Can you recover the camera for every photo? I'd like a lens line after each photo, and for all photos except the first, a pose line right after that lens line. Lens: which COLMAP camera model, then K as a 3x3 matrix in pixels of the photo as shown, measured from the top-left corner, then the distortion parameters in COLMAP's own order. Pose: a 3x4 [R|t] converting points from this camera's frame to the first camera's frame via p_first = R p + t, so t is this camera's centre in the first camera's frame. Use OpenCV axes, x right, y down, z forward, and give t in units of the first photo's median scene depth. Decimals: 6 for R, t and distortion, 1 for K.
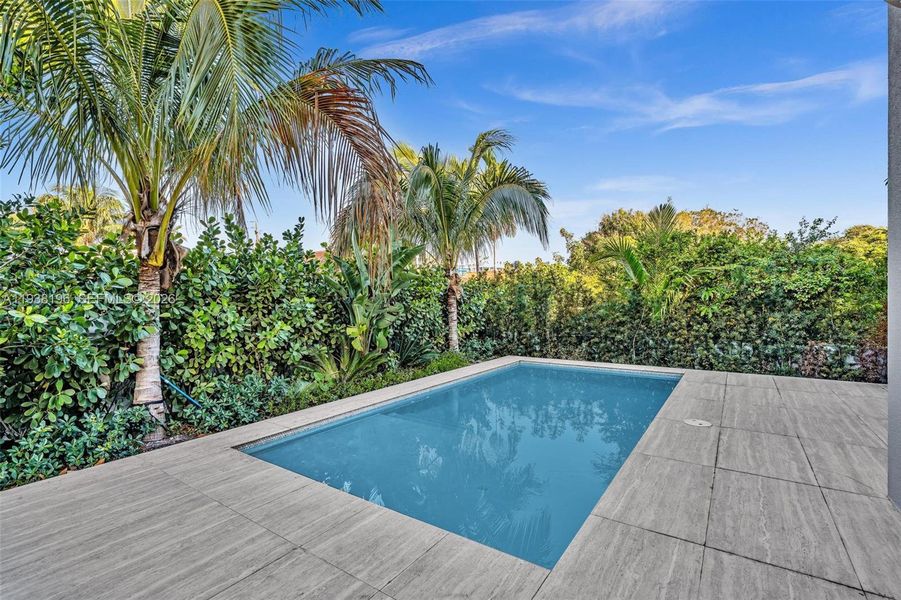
lens RADIAL K [[400.0, 0, 450.3], [0, 400.0, 295.1], [0, 0, 1]] dist [-0.000841, 0.000111]
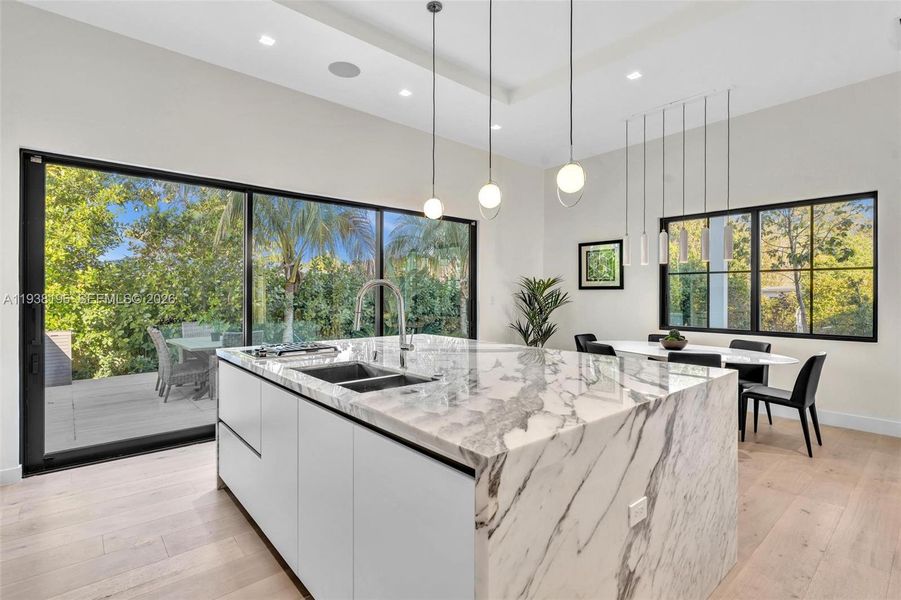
lens RADIAL K [[400.0, 0, 450.3], [0, 400.0, 295.1], [0, 0, 1]] dist [-0.000841, 0.000111]
pose [[0.972978, 0.020311, -0.230004, 0.570727], [-0.018079, 0.999767, 0.011807, -0.038534], [0.230191, -0.007330, 0.973118, -0.868012]]
